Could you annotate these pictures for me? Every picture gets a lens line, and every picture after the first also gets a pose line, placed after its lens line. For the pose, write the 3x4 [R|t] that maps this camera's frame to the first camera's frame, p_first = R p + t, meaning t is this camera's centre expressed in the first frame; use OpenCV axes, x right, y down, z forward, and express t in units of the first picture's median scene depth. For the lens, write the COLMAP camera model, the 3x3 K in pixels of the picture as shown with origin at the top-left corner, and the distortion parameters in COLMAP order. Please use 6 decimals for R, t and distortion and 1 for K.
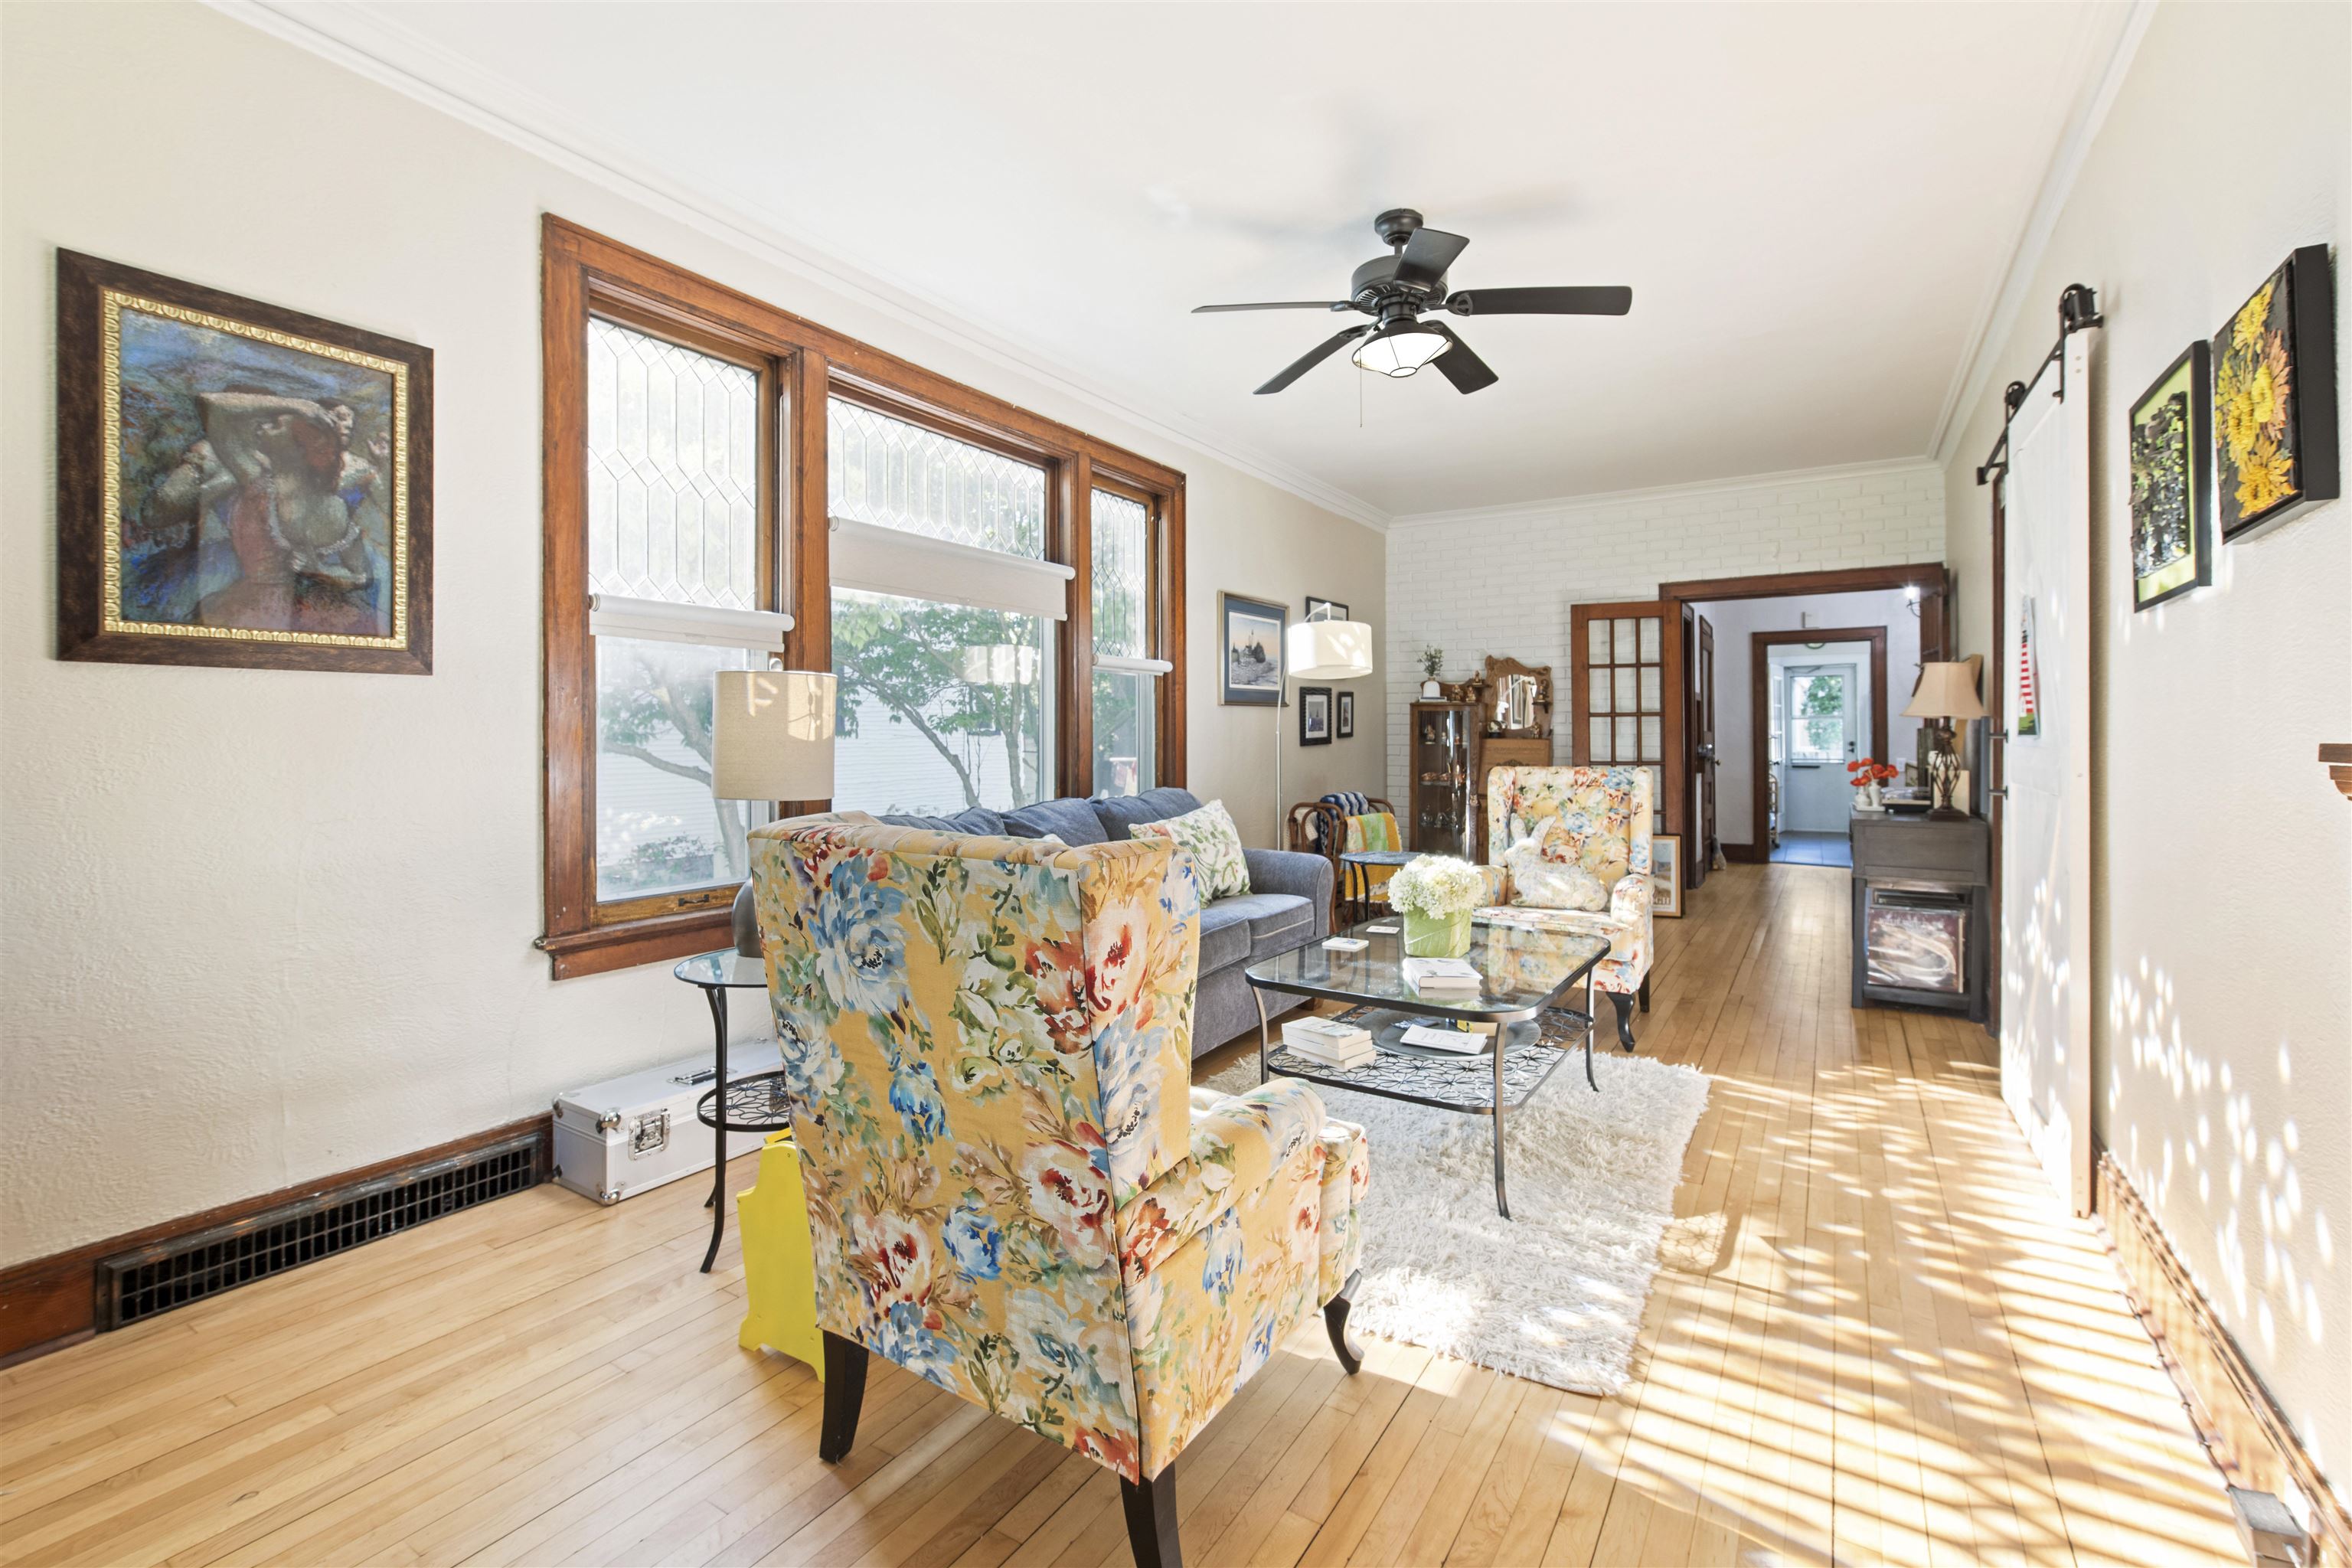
lens RADIAL K [[1038.4, 0, 1173.0], [0, 1038.4, 722.4], [0, 0, 1]] dist [0.001211, 0.000143]
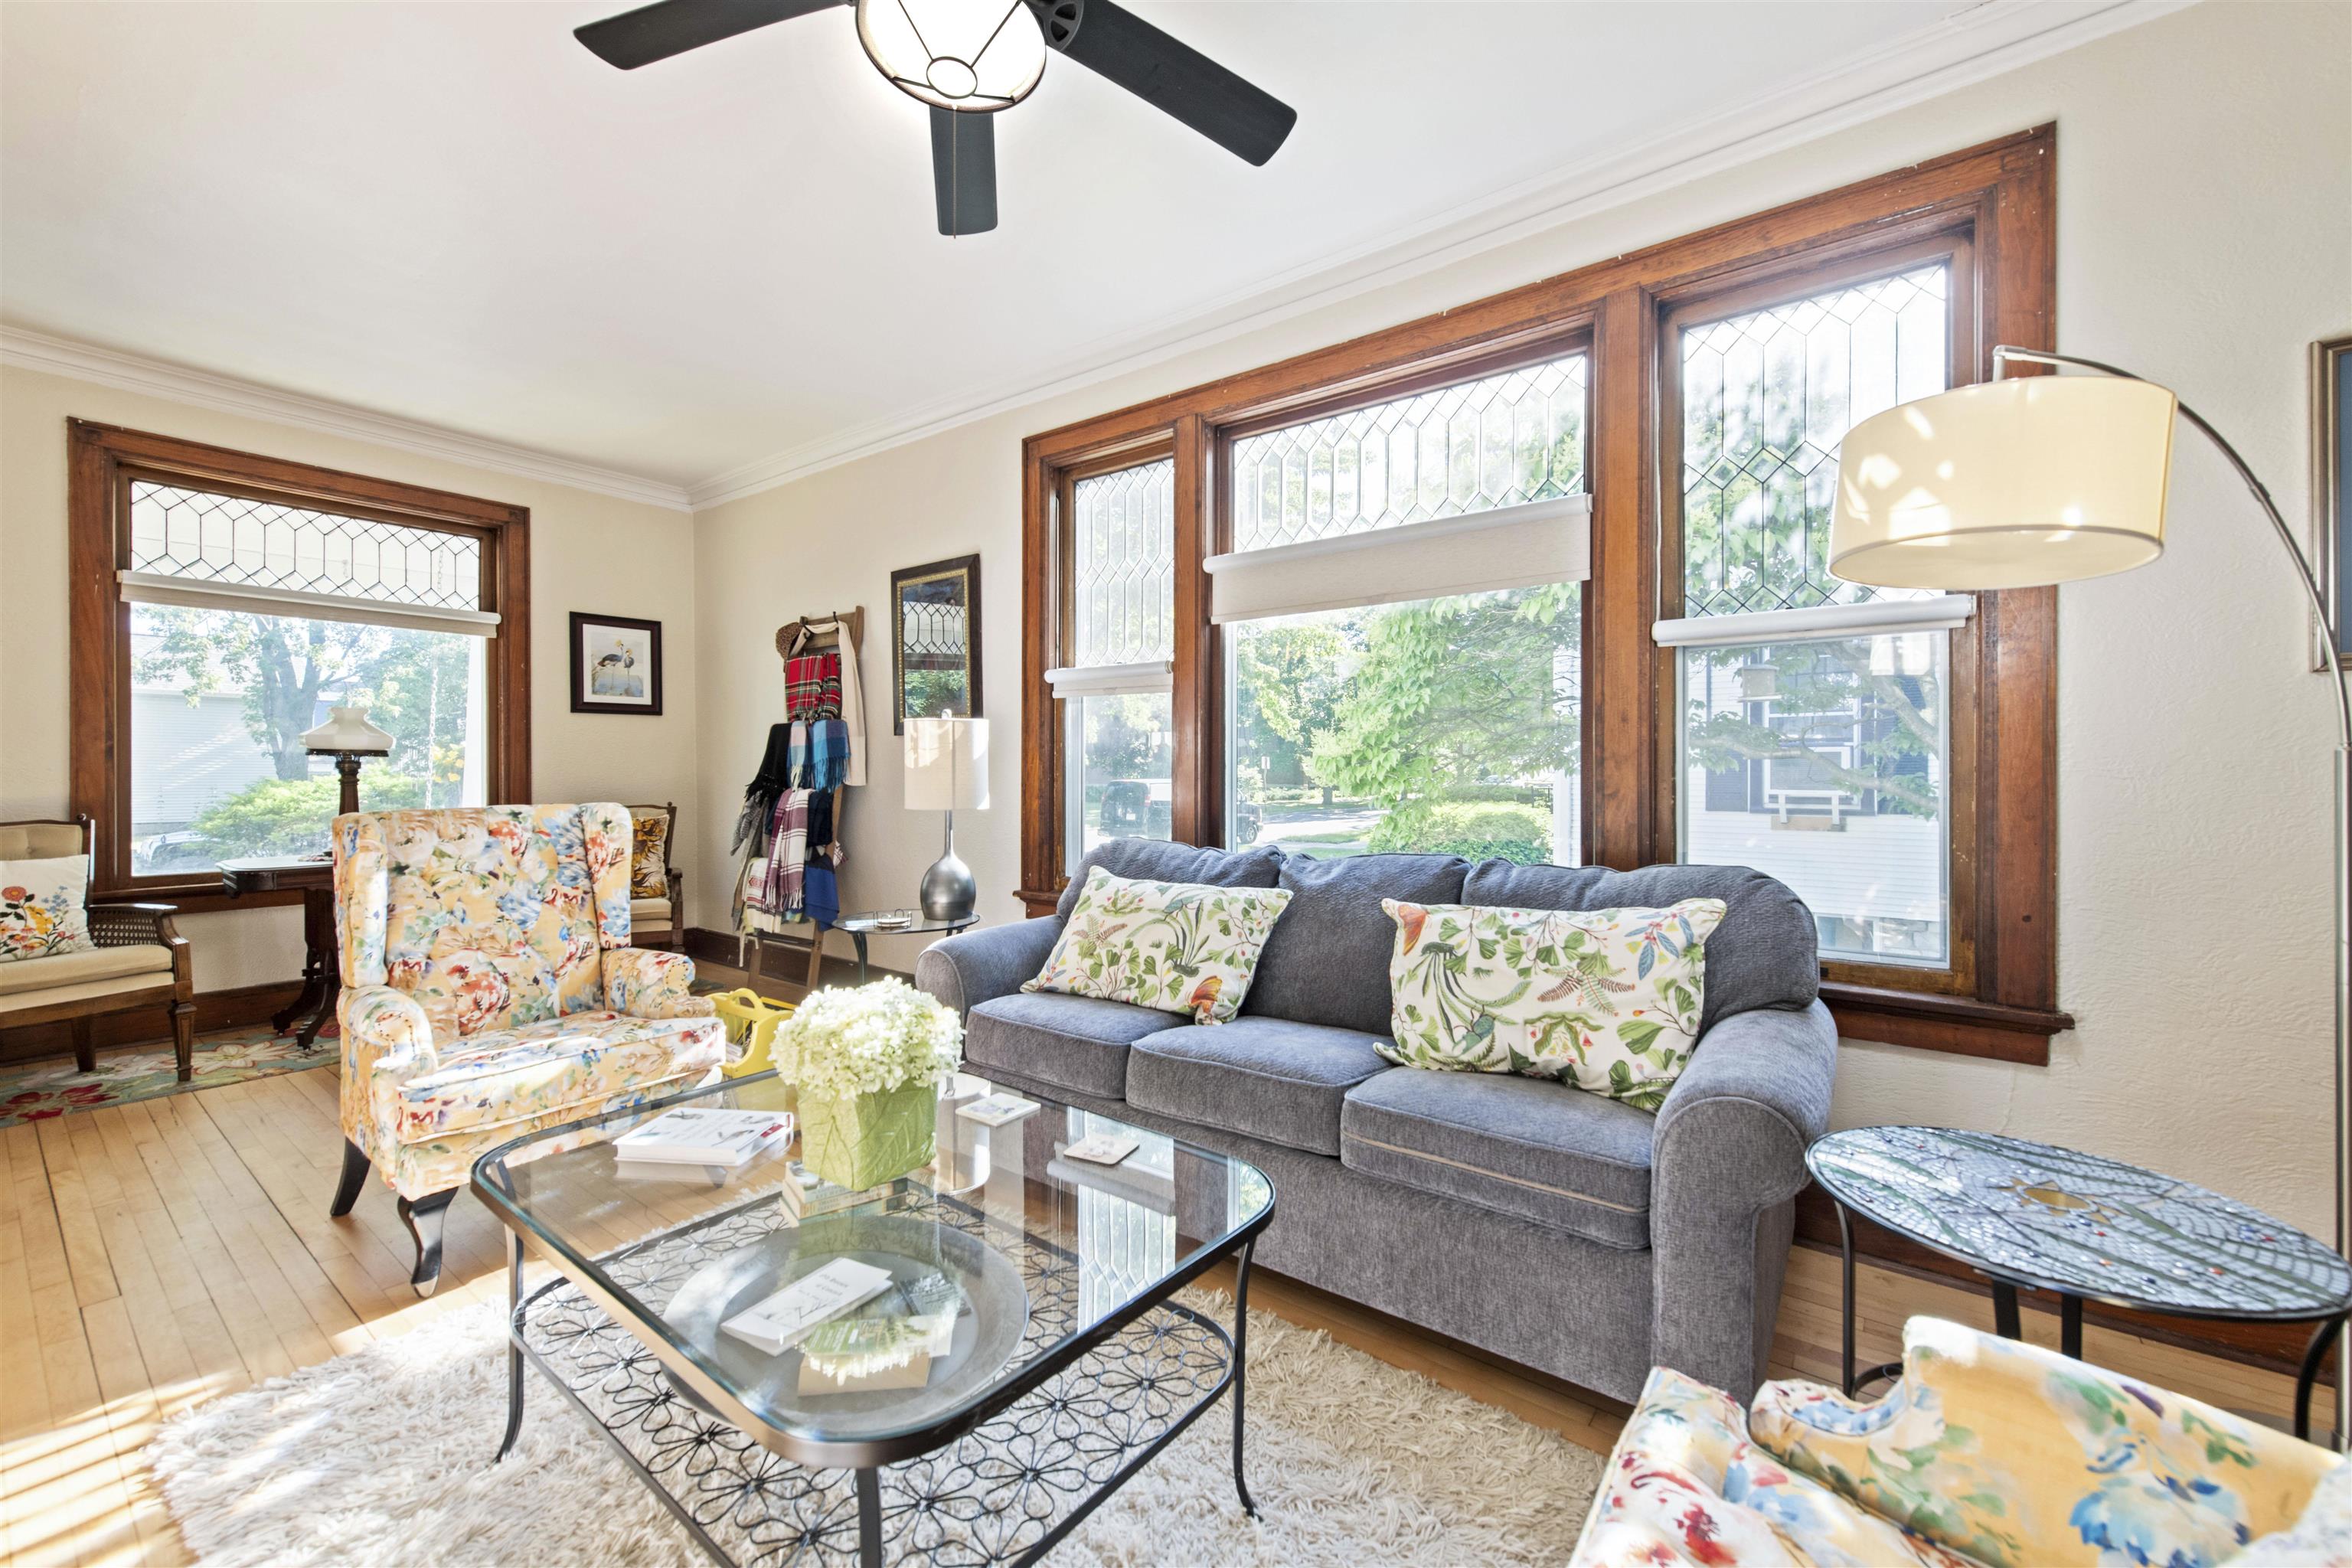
lens RADIAL K [[929.3, 0, 1171.2], [0, 929.3, 770.6], [0, 0, 1]] dist [-0.000656, -0.000272]
pose [[-0.089141, 0.008744, -0.995981, 0.618476], [0.017008, 0.999829, 0.007256, 0.010881], [0.995874, -0.016292, -0.089274, 1.030311]]
